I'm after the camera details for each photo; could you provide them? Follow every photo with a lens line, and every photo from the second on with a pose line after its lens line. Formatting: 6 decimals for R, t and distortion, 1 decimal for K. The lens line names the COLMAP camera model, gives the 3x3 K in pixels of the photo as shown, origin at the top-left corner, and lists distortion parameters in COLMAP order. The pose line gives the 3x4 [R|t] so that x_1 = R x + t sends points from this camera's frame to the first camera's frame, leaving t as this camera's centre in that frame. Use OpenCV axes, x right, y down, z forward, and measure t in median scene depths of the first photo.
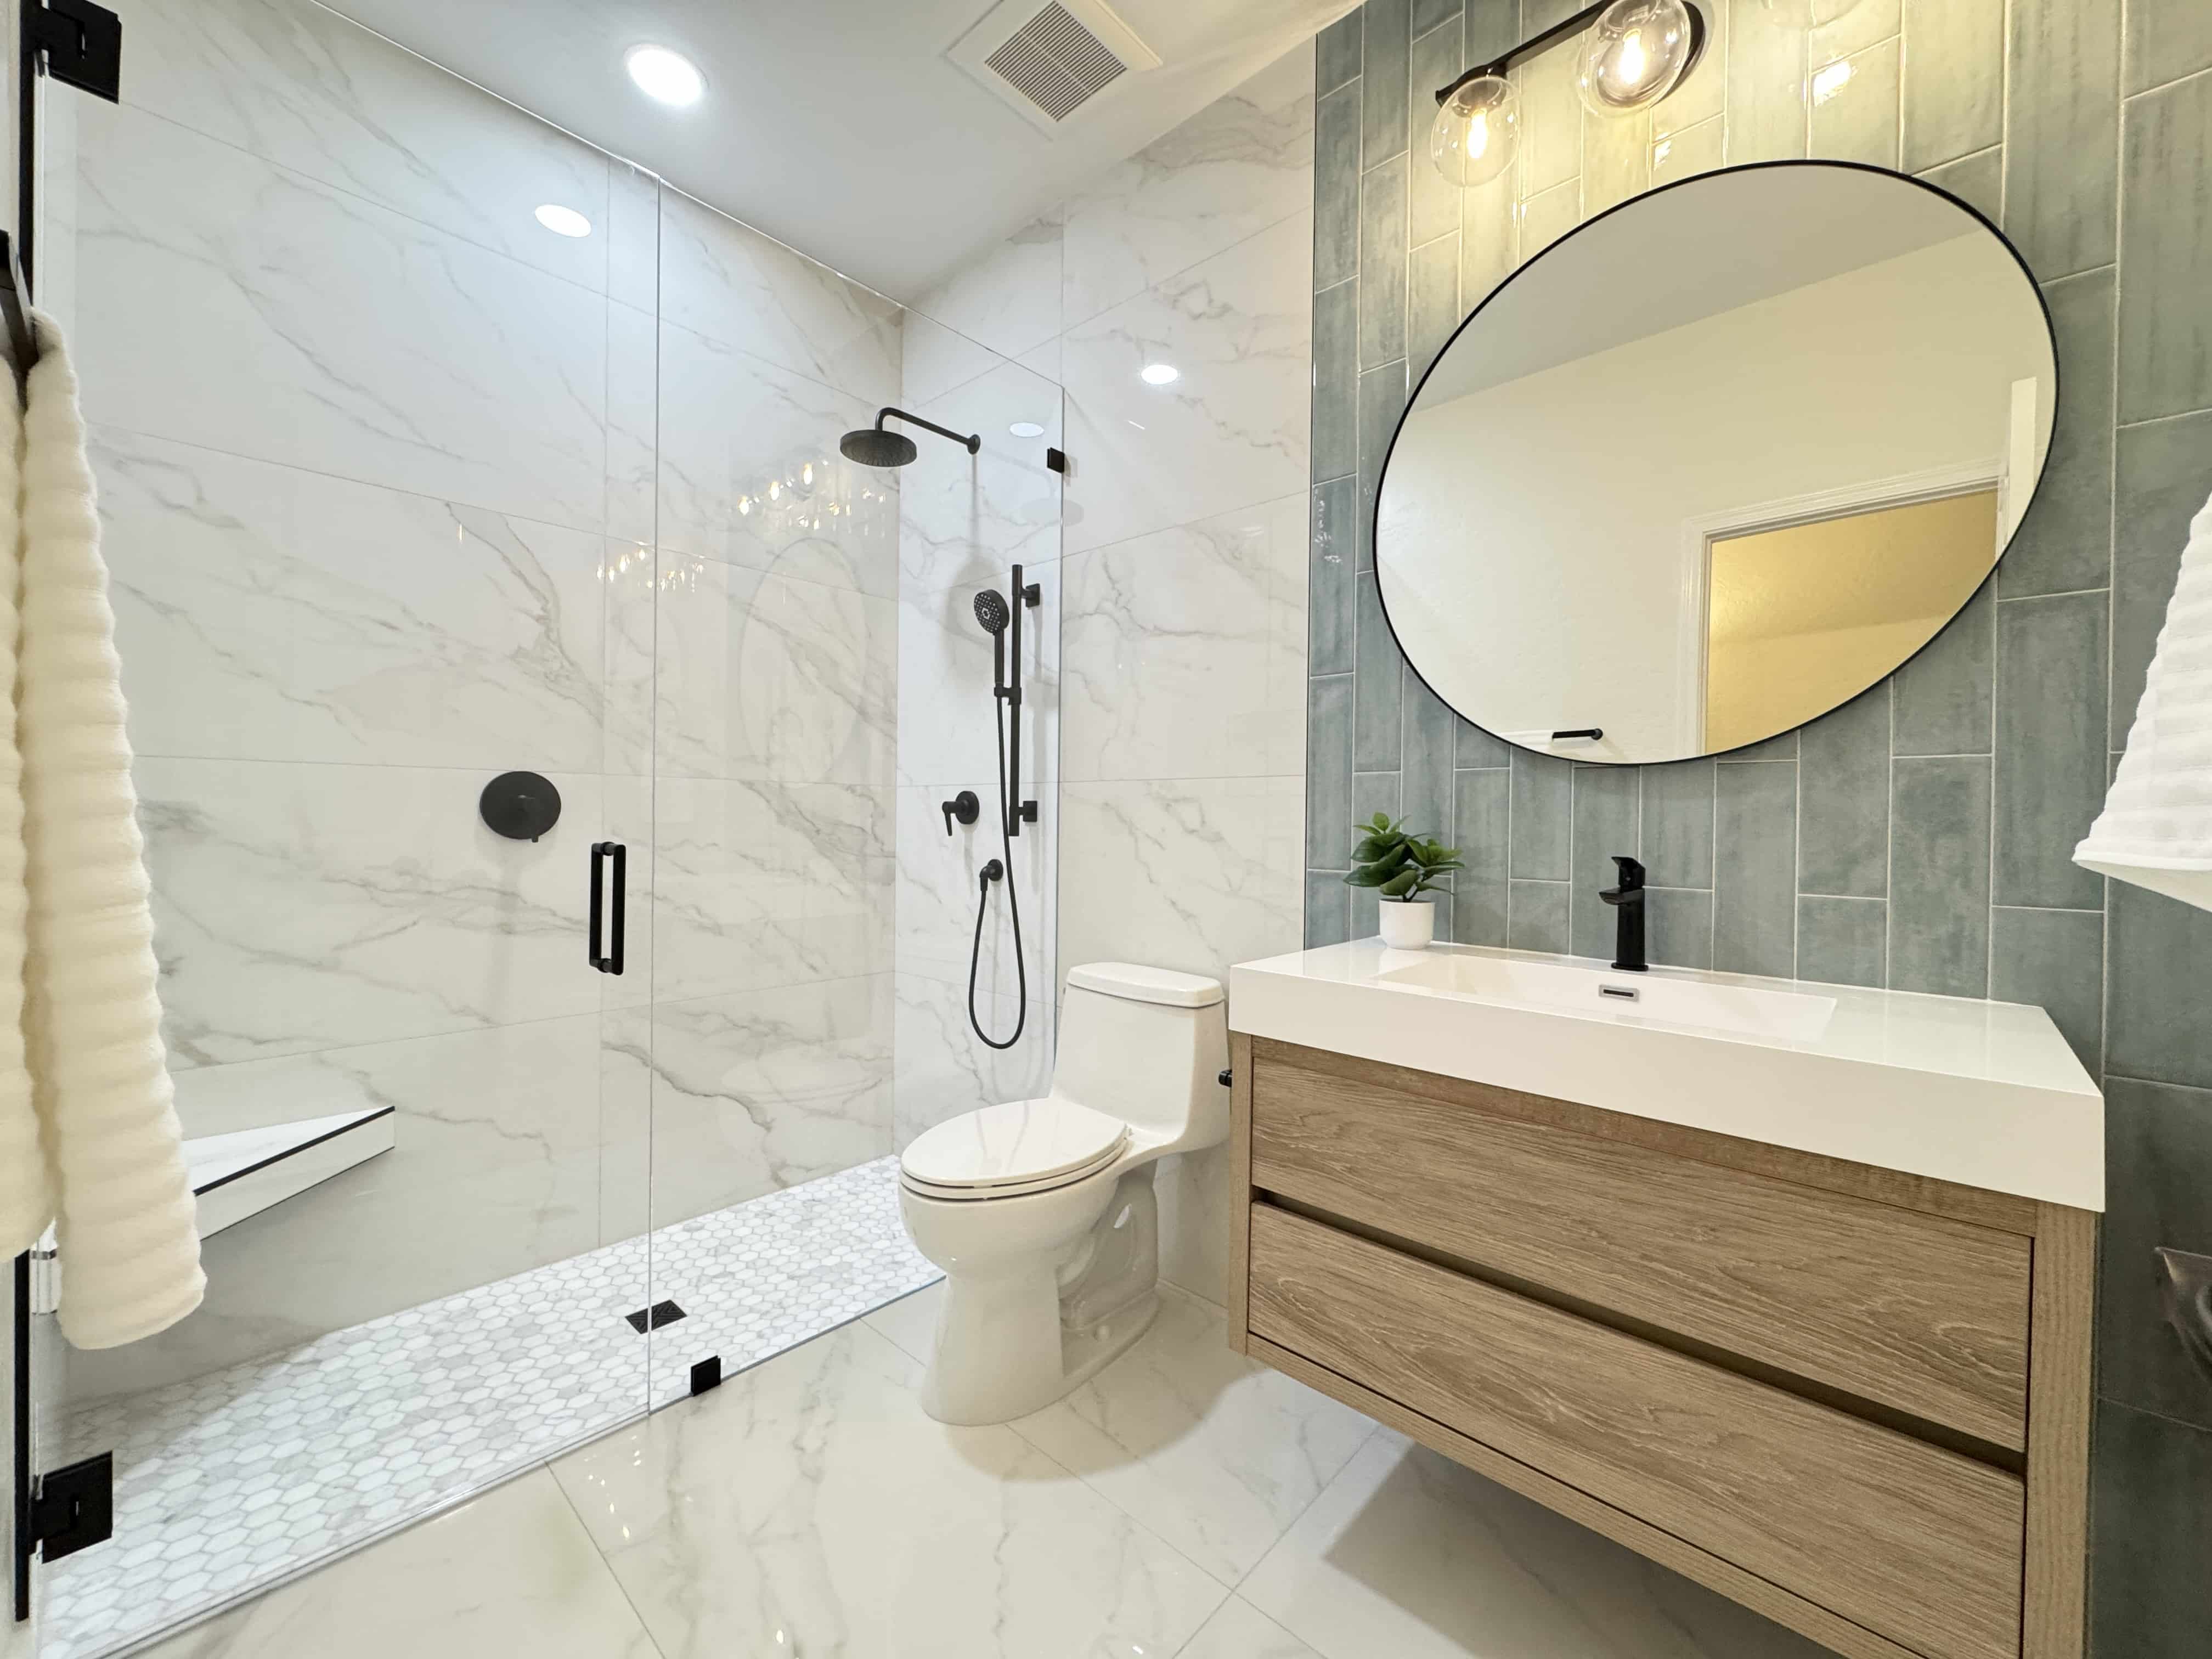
lens RADIAL K [[880.6, 0, 1099.2], [0, 880.6, 827.9], [0, 0, 1]] dist [-0.002734, -0.000159]
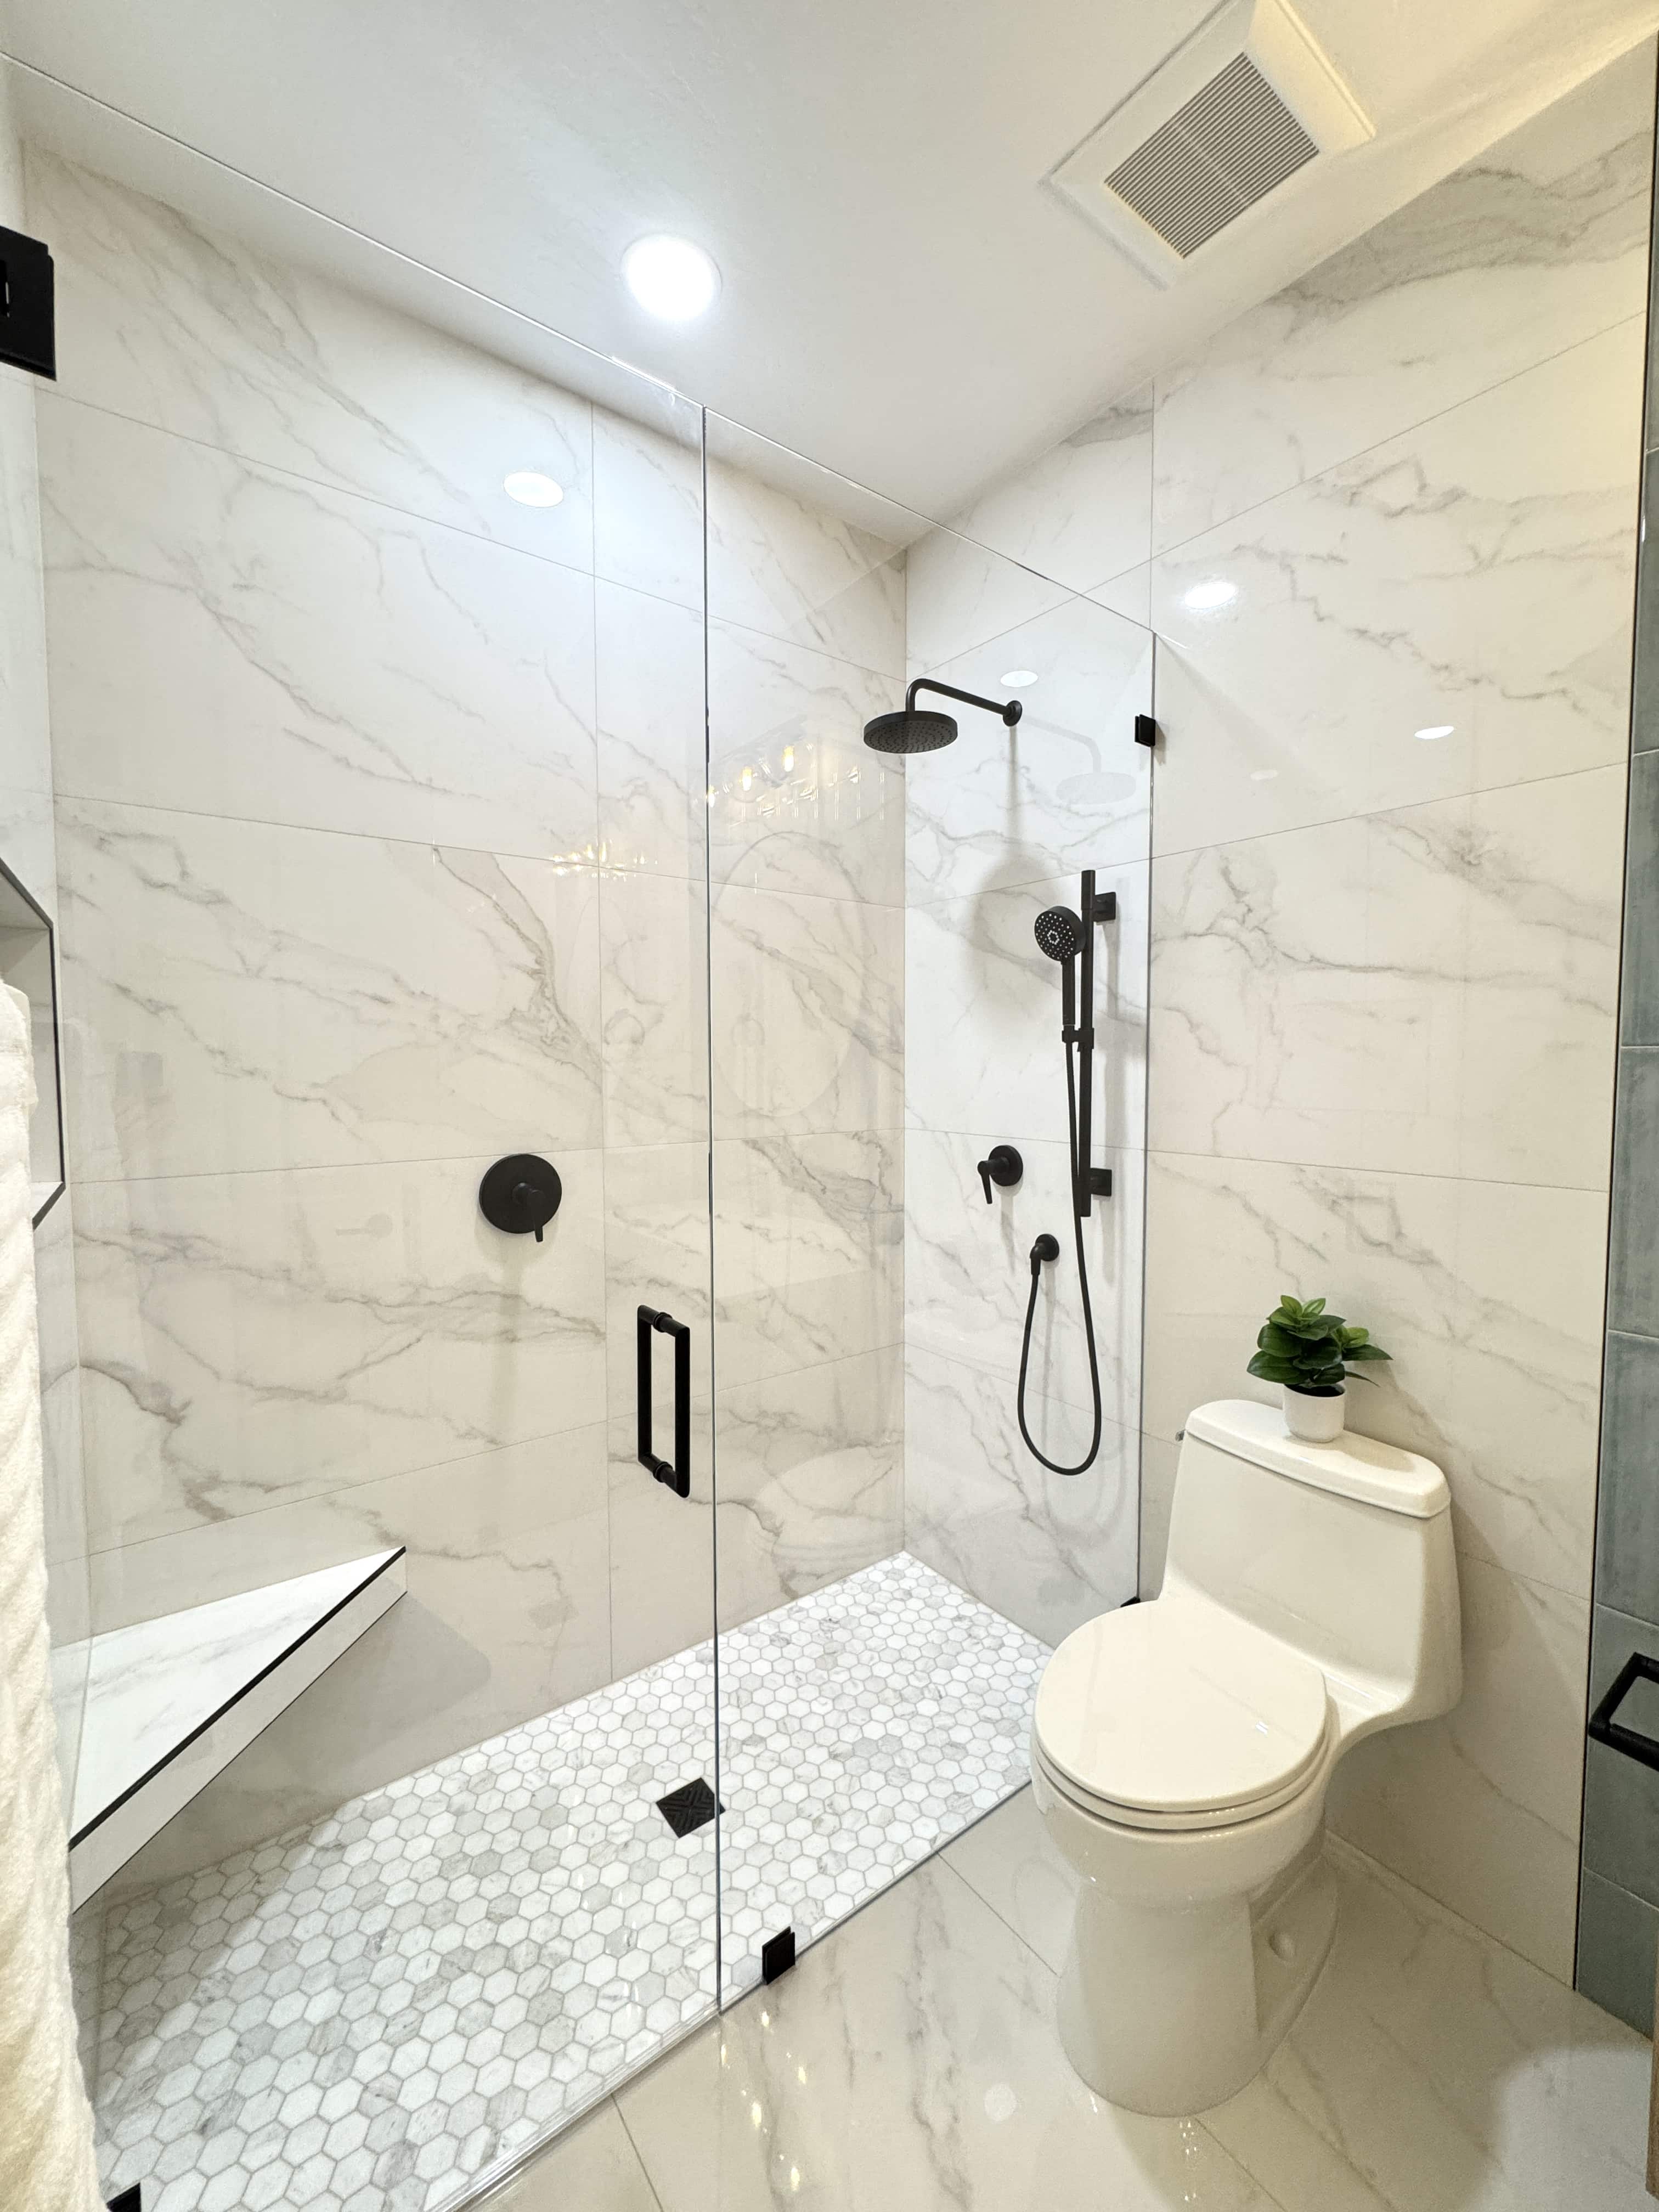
lens RADIAL K [[880.6, 0, 829.6], [0, 880.6, 1109.4], [0, 0, 1]] dist [-0.002734, -0.000159]
pose [[0.984298, -0.003942, -0.176471, -0.238358], [0.011955, 0.998944, 0.044367, -0.163324], [0.176109, -0.045780, 0.983305, 0.241009]]
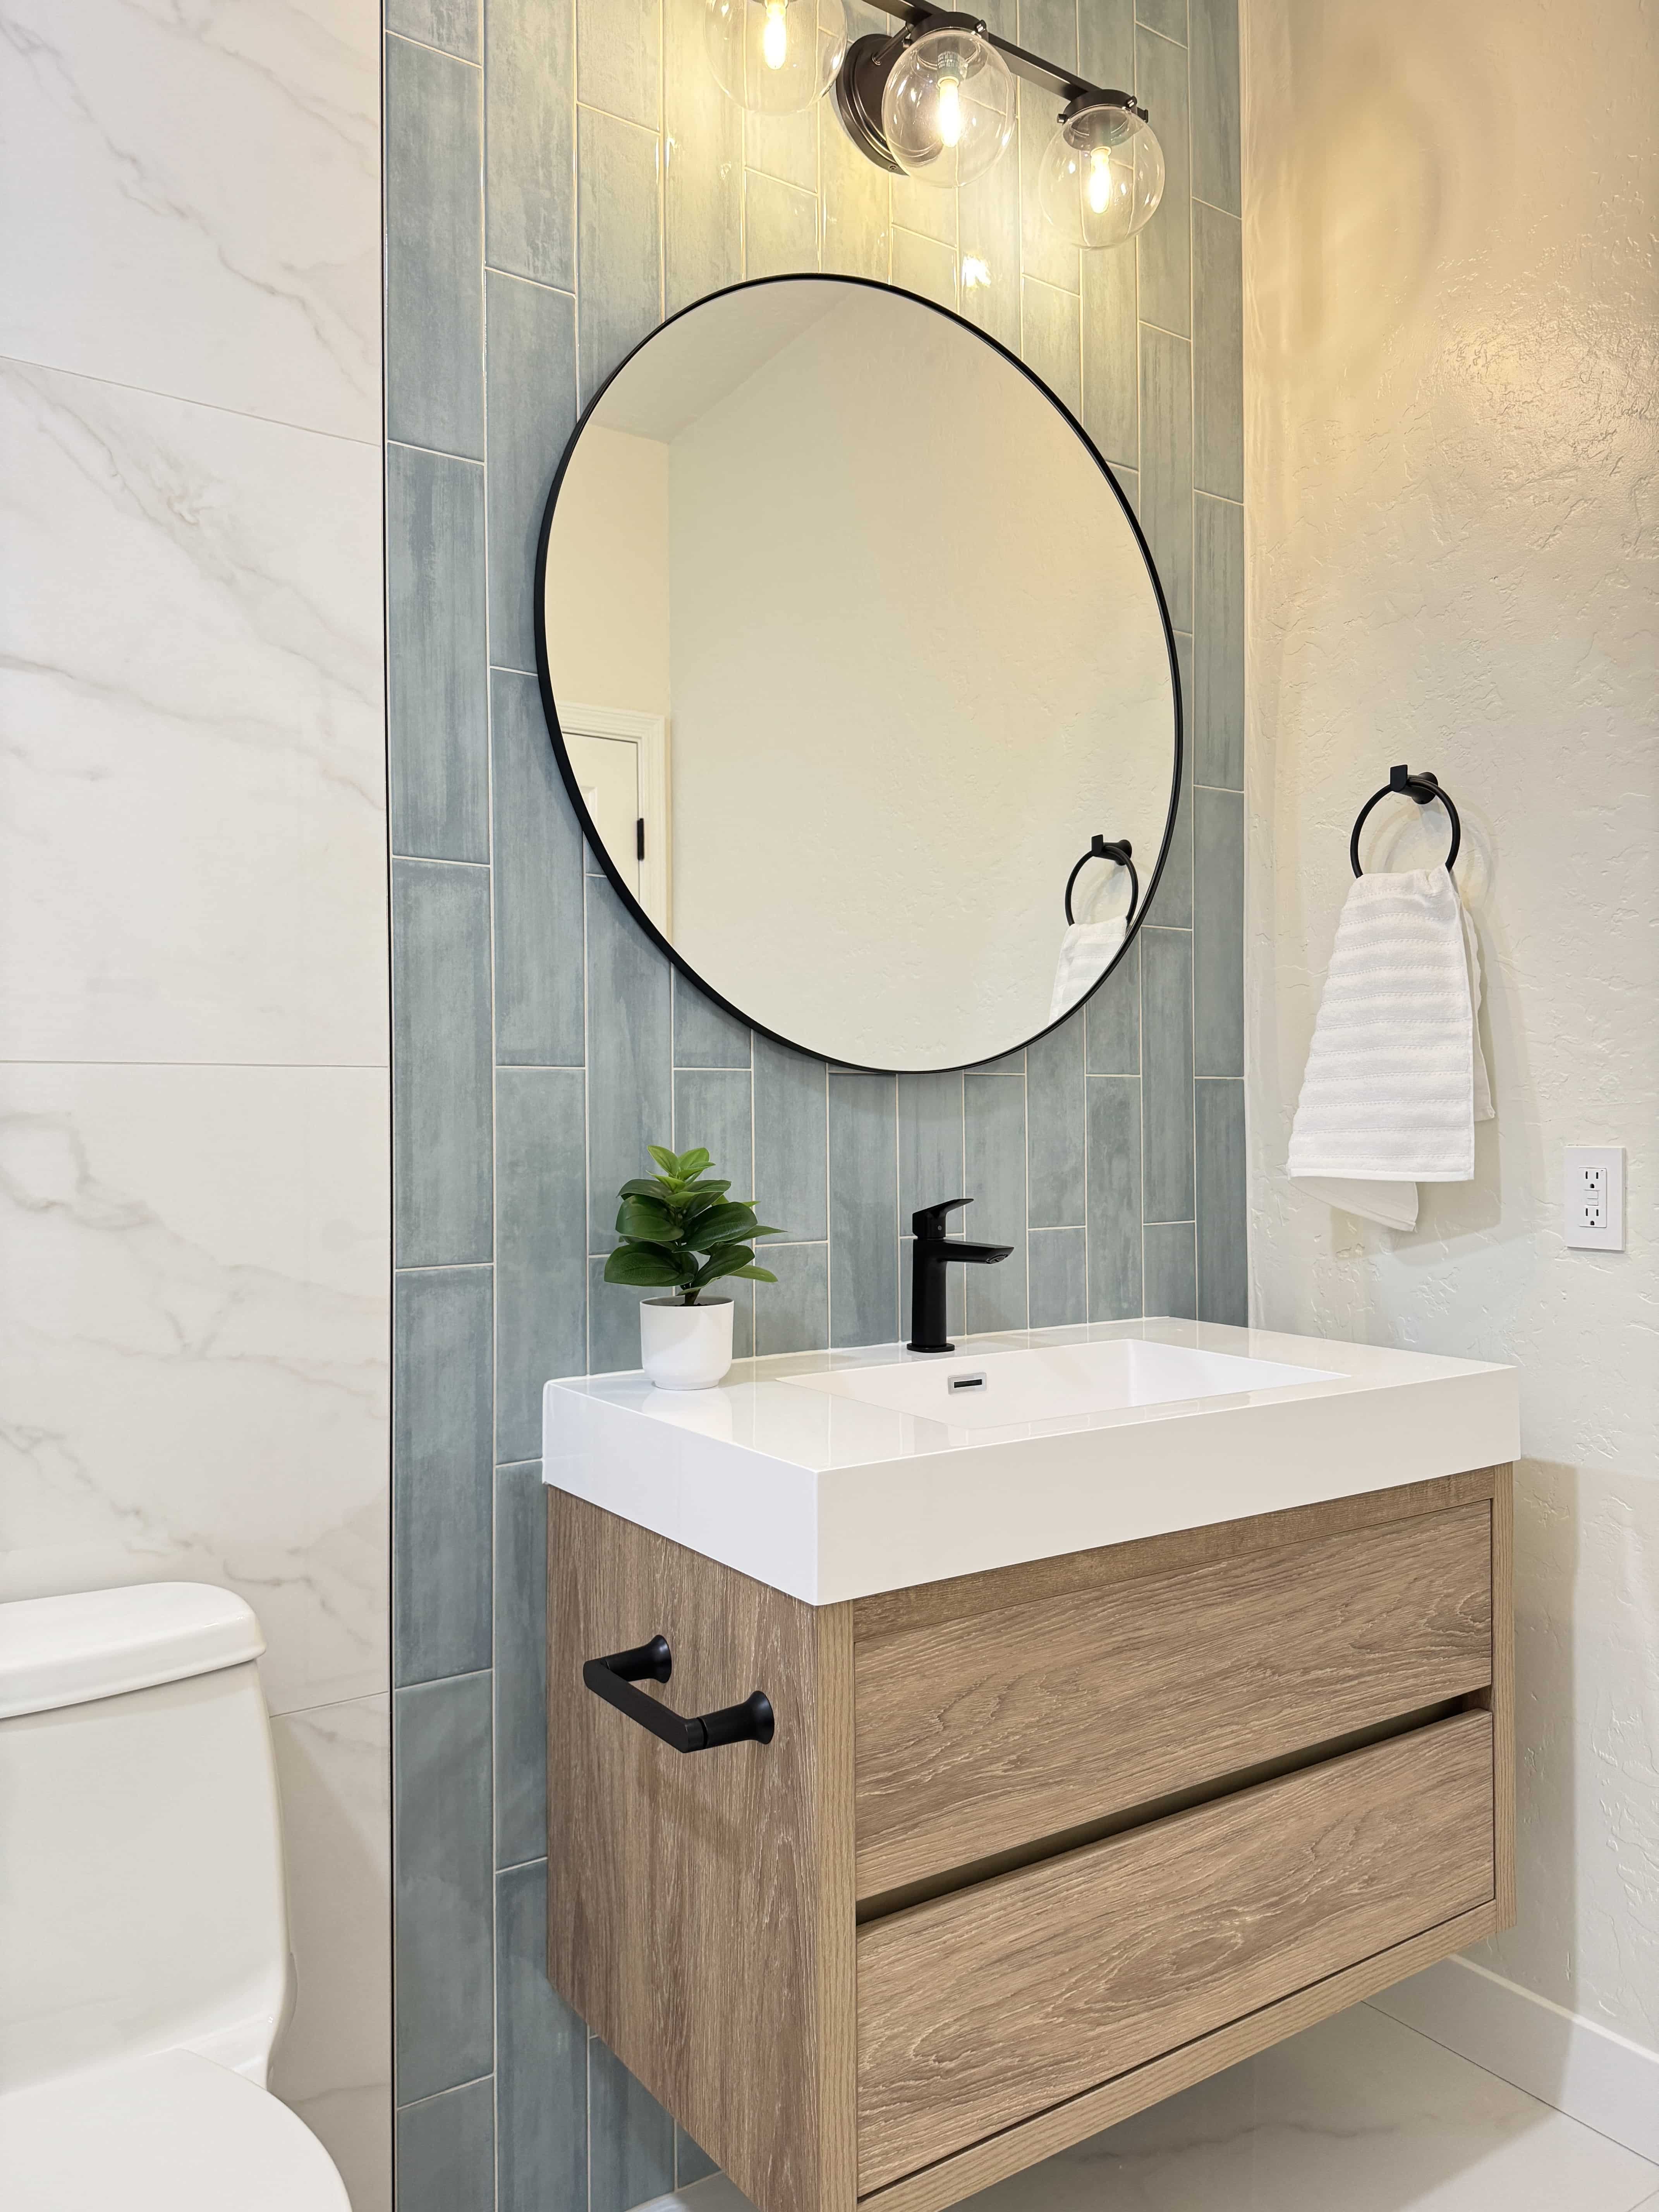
lens RADIAL K [[1548.5, 0, 837.1], [0, 1548.5, 1114.0], [0, 0, 1]] dist [0.038898, -0.041314]
pose [[0.224691, -0.010408, 0.974374, -0.515283], [0.019669, 0.999788, 0.006144, -0.036314], [-0.974232, 0.017784, 0.224848, 0.600513]]
